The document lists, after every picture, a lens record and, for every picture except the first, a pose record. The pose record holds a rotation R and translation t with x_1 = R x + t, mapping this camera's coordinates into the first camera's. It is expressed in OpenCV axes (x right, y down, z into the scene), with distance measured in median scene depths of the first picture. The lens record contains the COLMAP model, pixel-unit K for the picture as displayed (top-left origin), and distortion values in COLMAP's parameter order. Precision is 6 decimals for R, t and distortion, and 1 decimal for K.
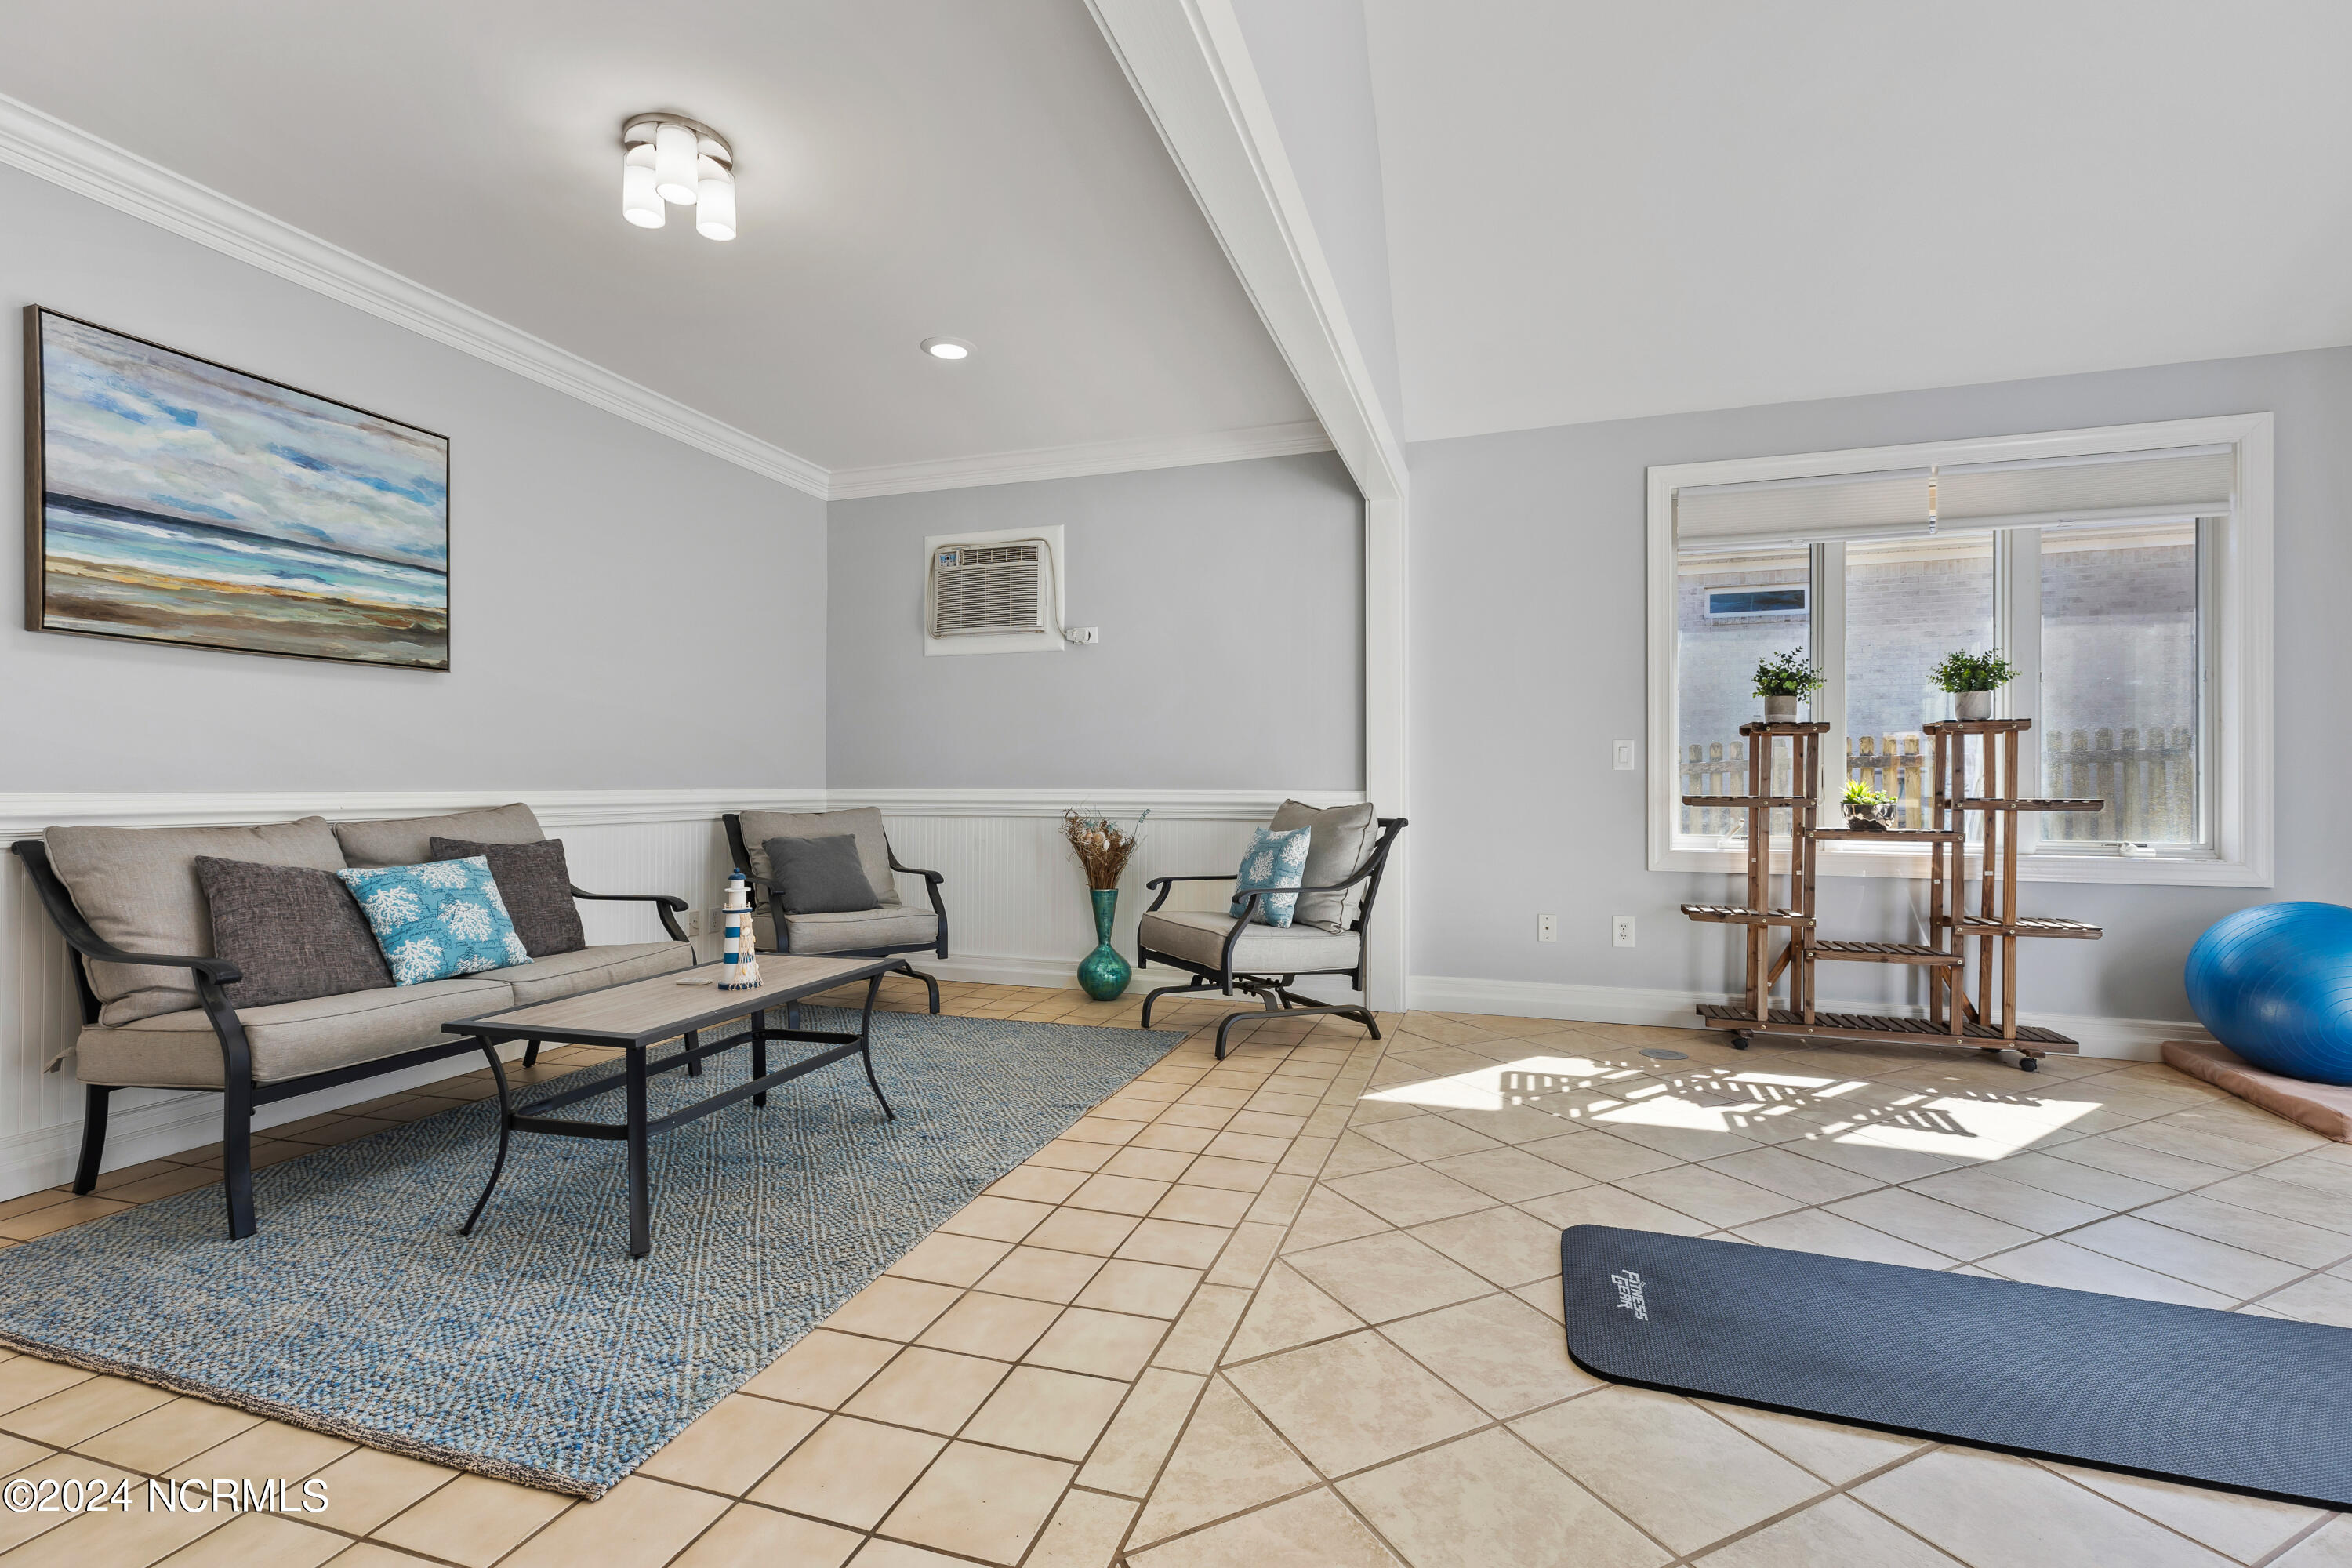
lens RADIAL K [[1061.8, 0, 1178.8], [0, 1061.8, 790.6], [0, 0, 1]] dist [0.004494, -0.001725]
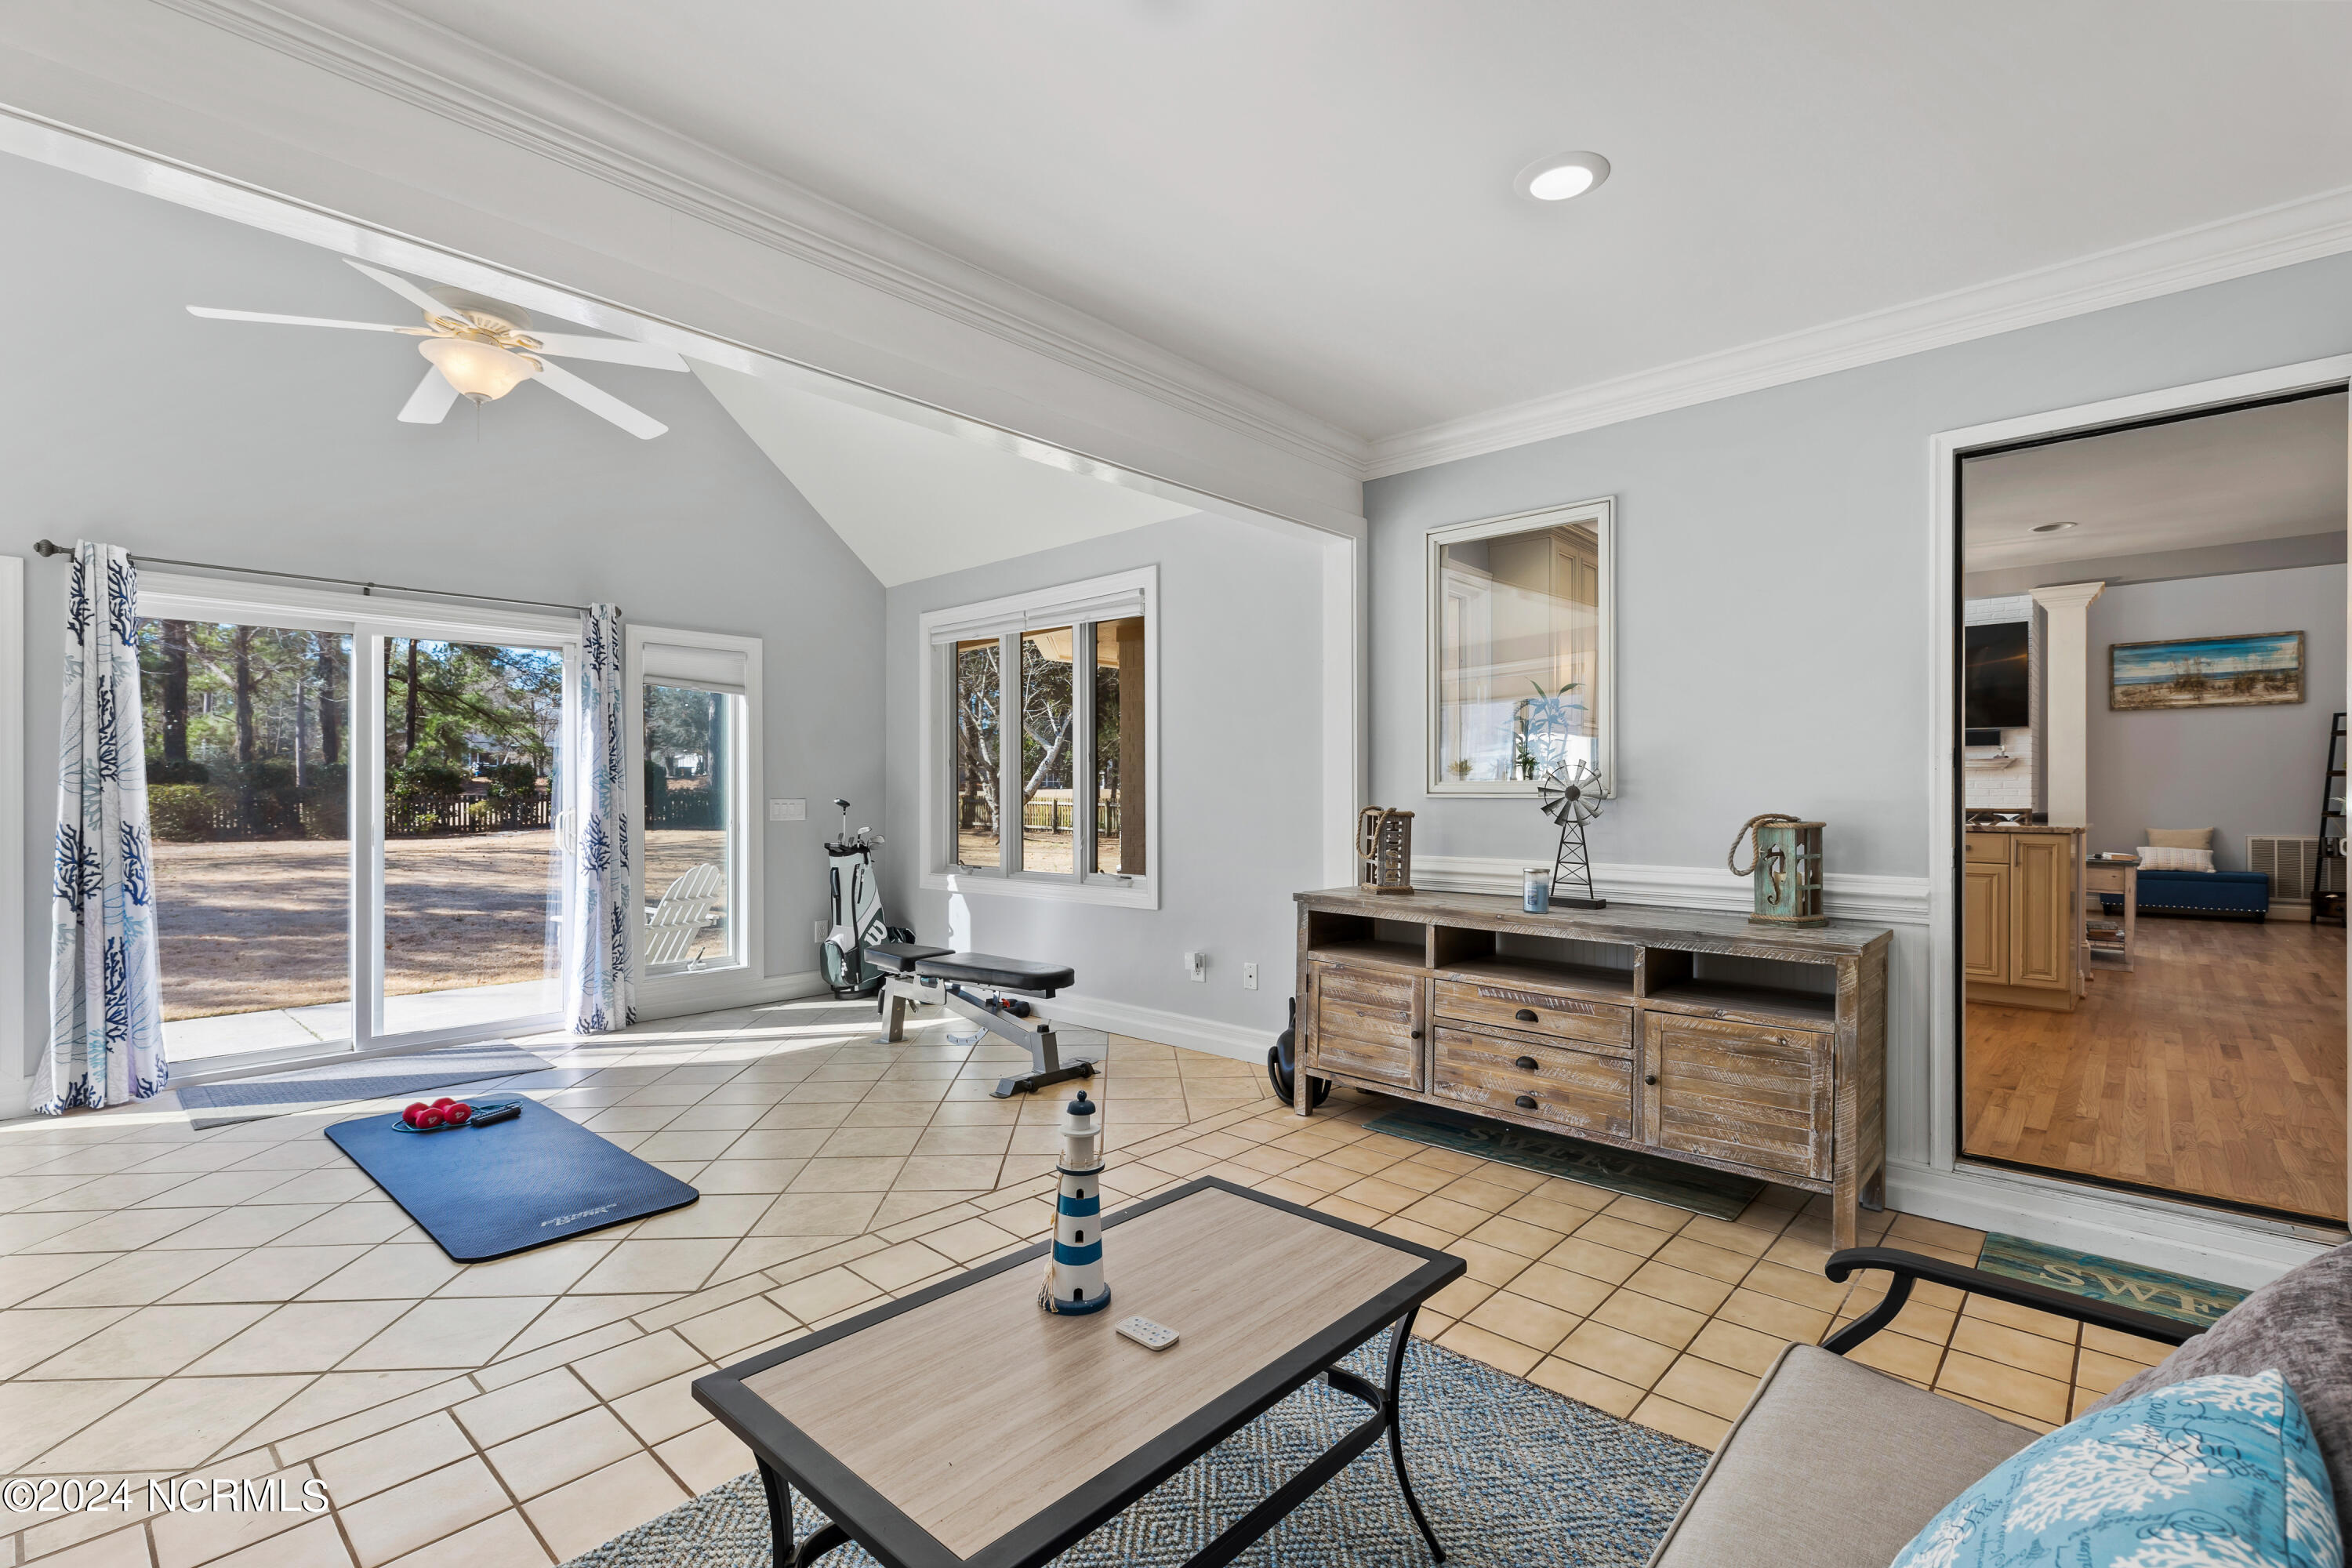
lens RADIAL K [[1061.8, 0, 1166.8], [0, 1061.8, 790.5], [0, 0, 1]] dist [0.004494, -0.001725]
pose [[-0.911611, 0.003473, 0.411040, -0.461084], [0.003252, 0.999994, -0.001238, -0.055312], [-0.411042, 0.000208, -0.911616, 1.001400]]
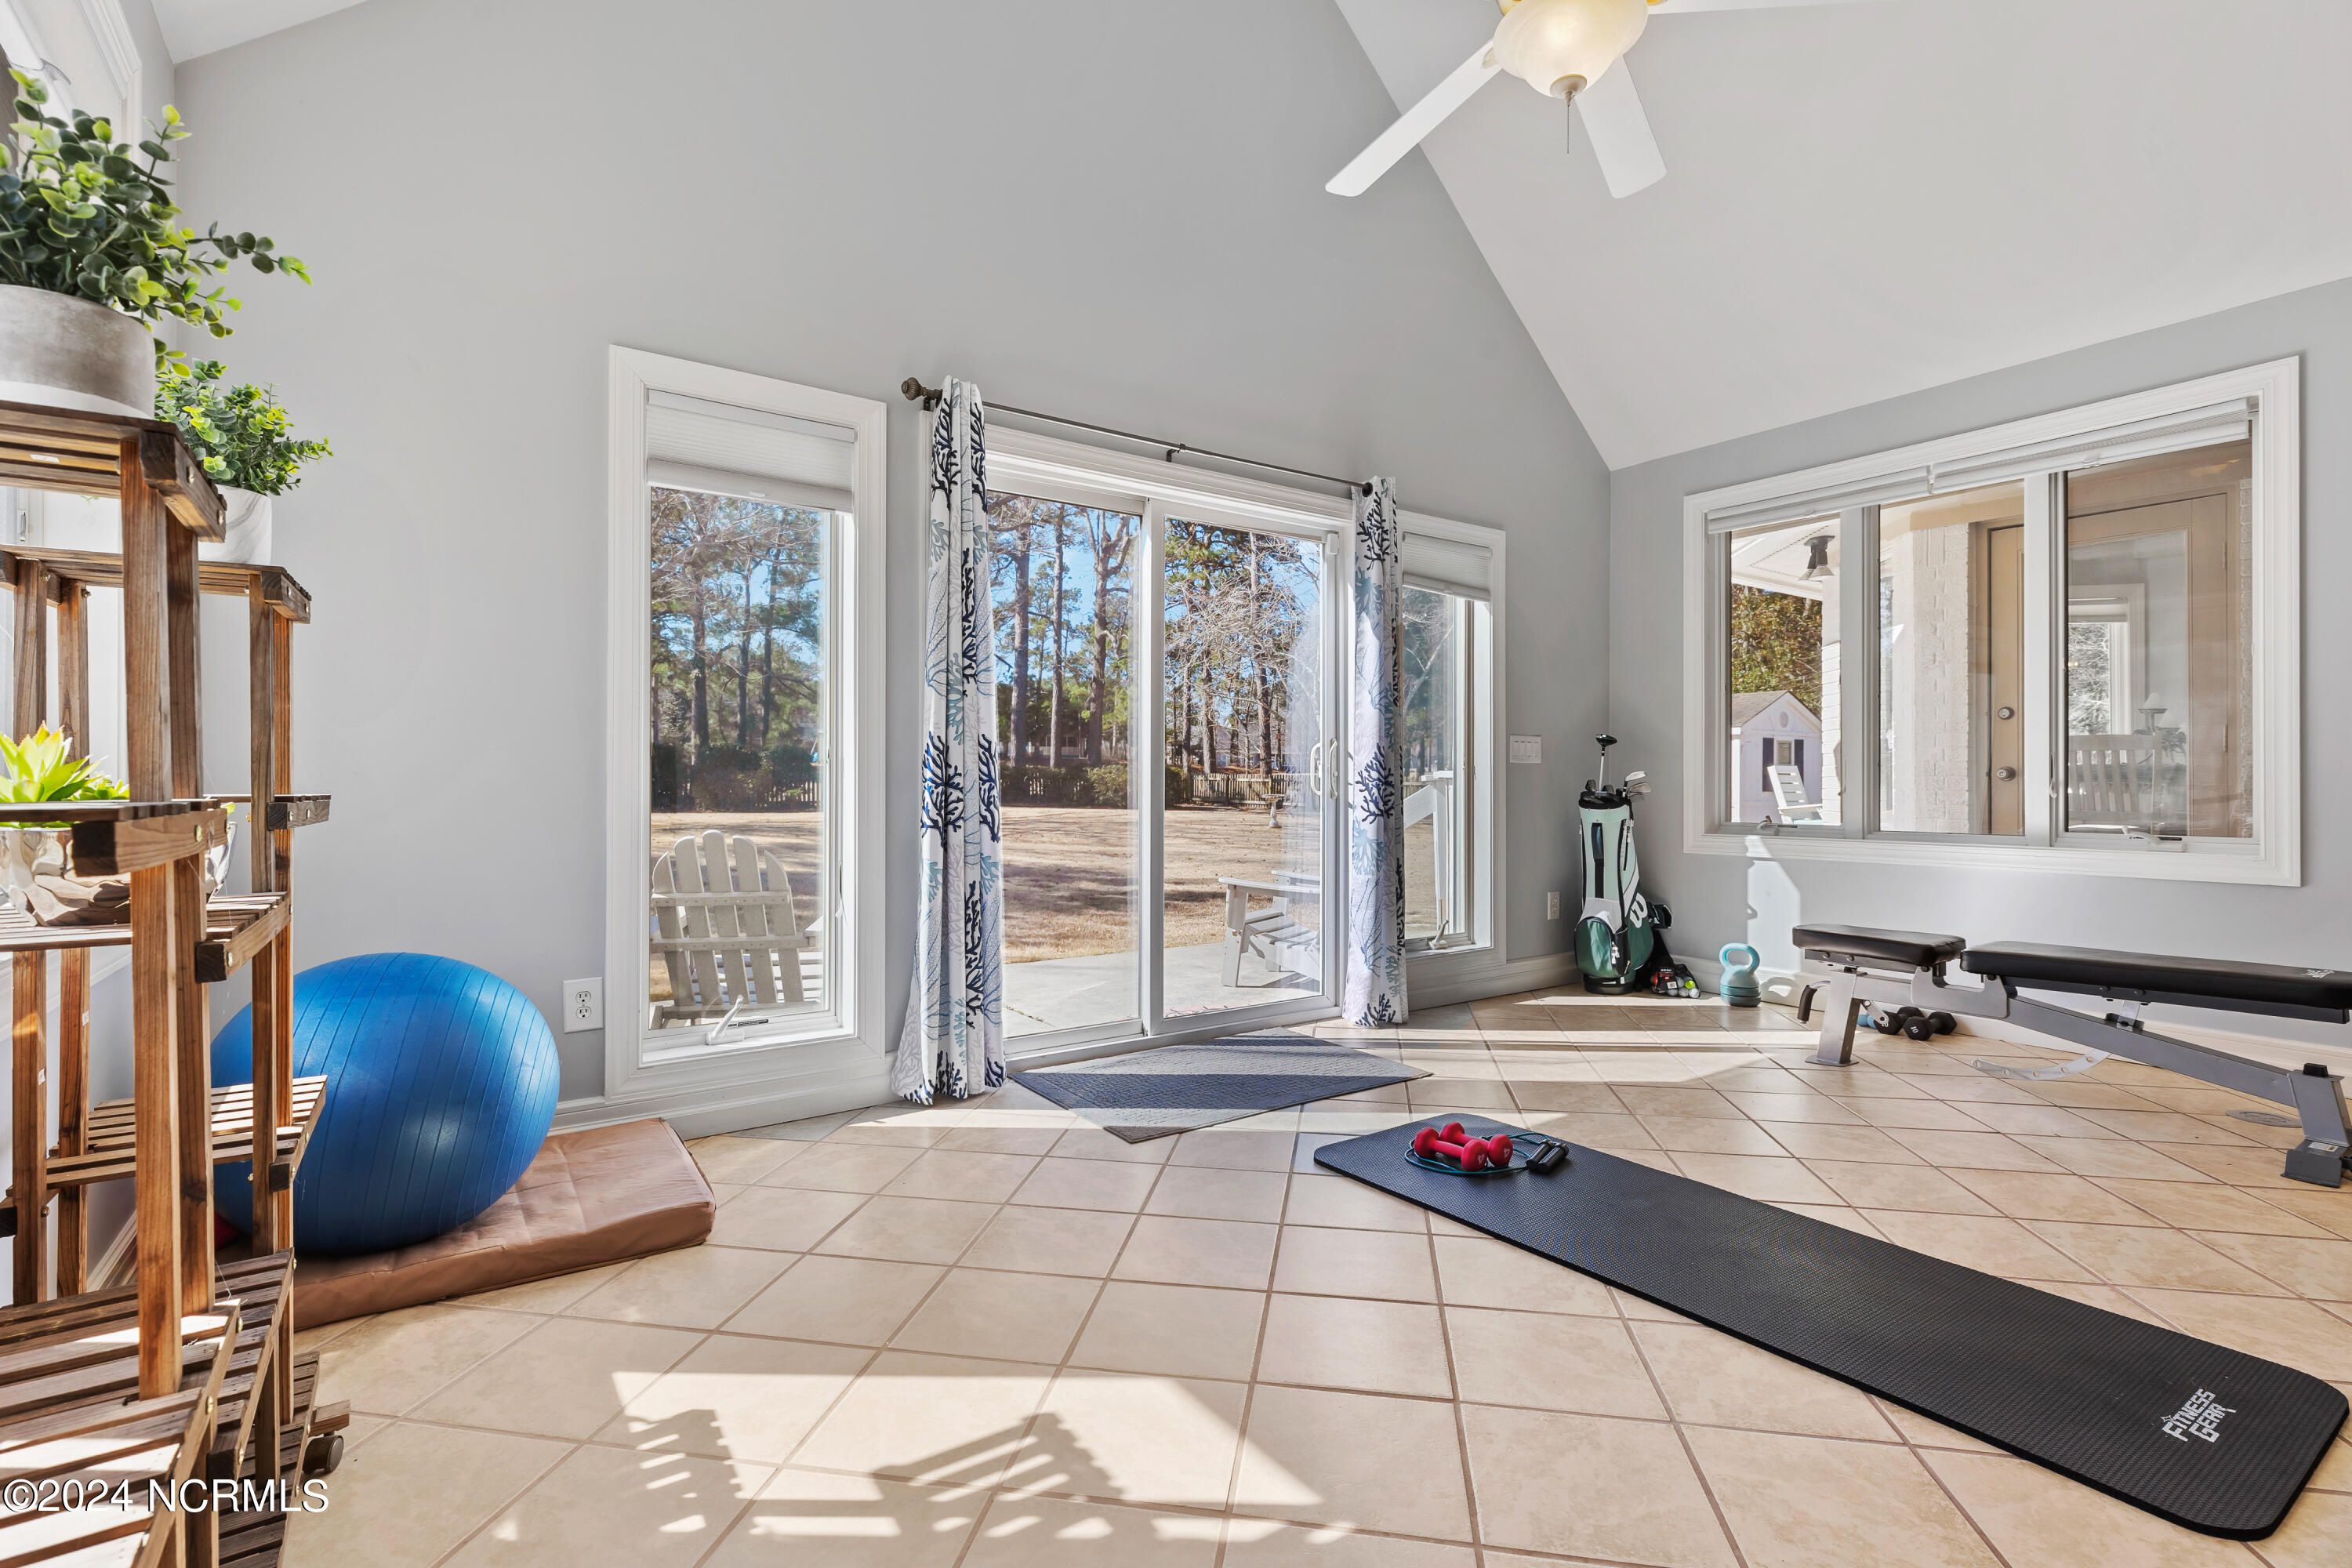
lens RADIAL K [[1061.8, 0, 1171.6], [0, 1061.8, 773.5], [0, 0, 1]] dist [0.004494, -0.001725]
pose [[-0.798330, 0.001829, 0.602218, 0.276994], [-0.000912, 0.999991, -0.004245, 0.002529], [-0.602220, -0.003938, -0.798321, 1.036694]]
